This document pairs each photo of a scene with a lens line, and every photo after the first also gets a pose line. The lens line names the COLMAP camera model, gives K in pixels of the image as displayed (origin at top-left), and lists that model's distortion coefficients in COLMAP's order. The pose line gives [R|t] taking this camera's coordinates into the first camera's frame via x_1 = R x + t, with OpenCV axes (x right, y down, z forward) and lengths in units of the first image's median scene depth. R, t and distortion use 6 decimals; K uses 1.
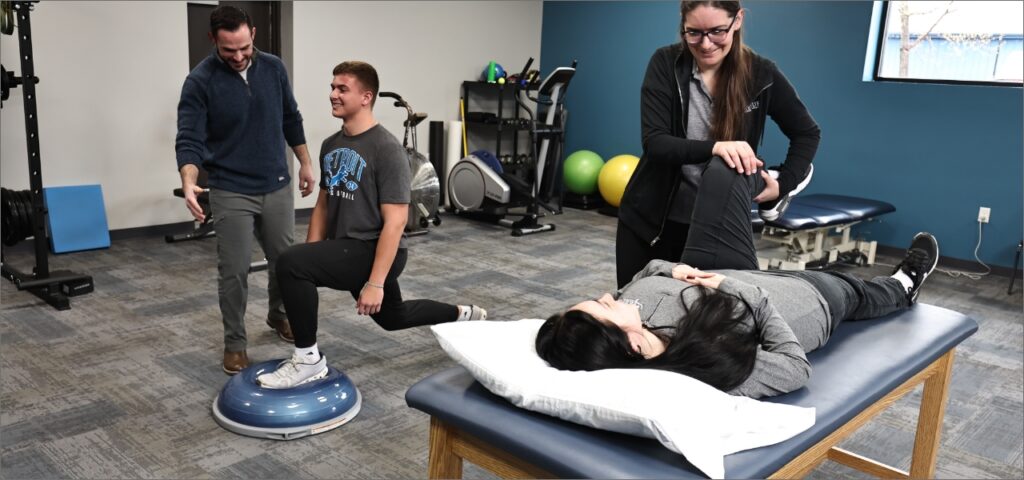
lens RADIAL K [[818.0, 0, 510.1], [0, 818.0, 246.0], [0, 0, 1]] dist [0.014026, 0.015774]
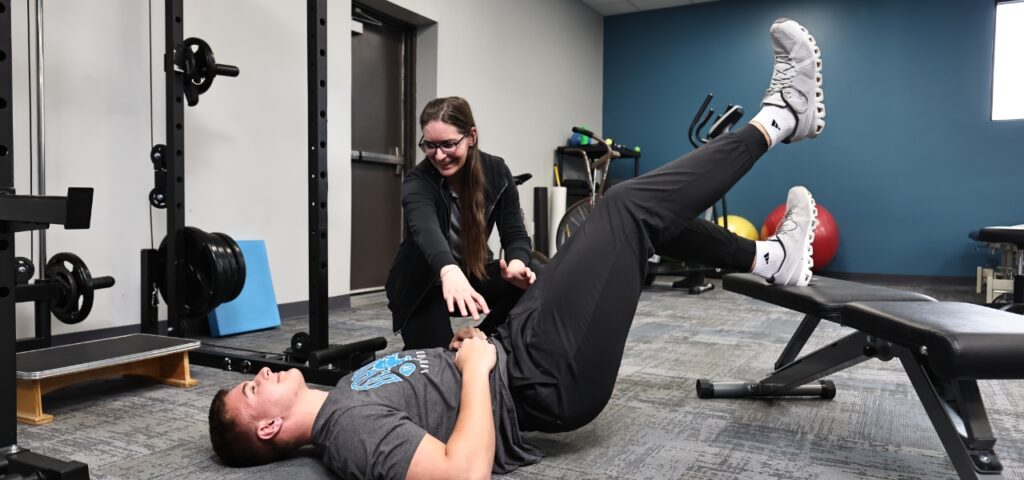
lens RADIAL K [[708.1, 0, 511.2], [0, 708.1, 243.0], [0, 0, 1]] dist [-0.000337, 0.007737]
pose [[0.971036, -0.048317, 0.233997, -0.639269], [0.087495, 0.983221, -0.160063, 0.067622], [-0.222337, 0.175900, 0.958971, 0.525433]]
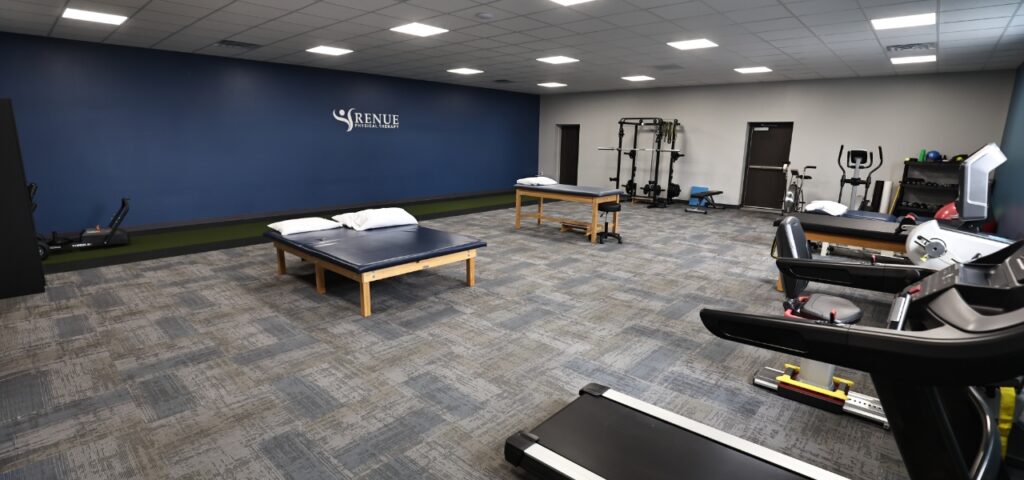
lens RADIAL K [[469.2, 0, 511.0], [0, 469.2, 244.7], [0, 0, 1]] dist [-0.038593, 0.008355]
pose [[0.006015, 0.168236, -0.985728, 2.043675], [-0.230171, 0.959511, 0.162357, 0.032448], [0.973132, 0.225909, 0.044494, 0.293030]]
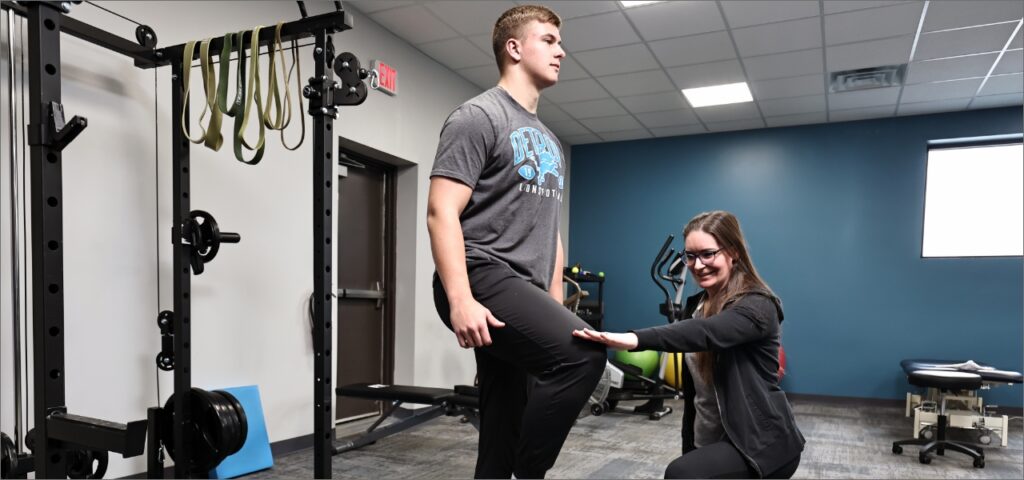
lens RADIAL K [[688.4, 0, 513.0], [0, 688.4, 345.2], [0, 0, 1]] dist [0.000131, 0.005086]
pose [[0.955764, -0.044412, 0.290761, -0.672415], [0.087220, 0.986867, -0.135965, -0.005507], [-0.280904, 0.155310, 0.947086, 0.475122]]
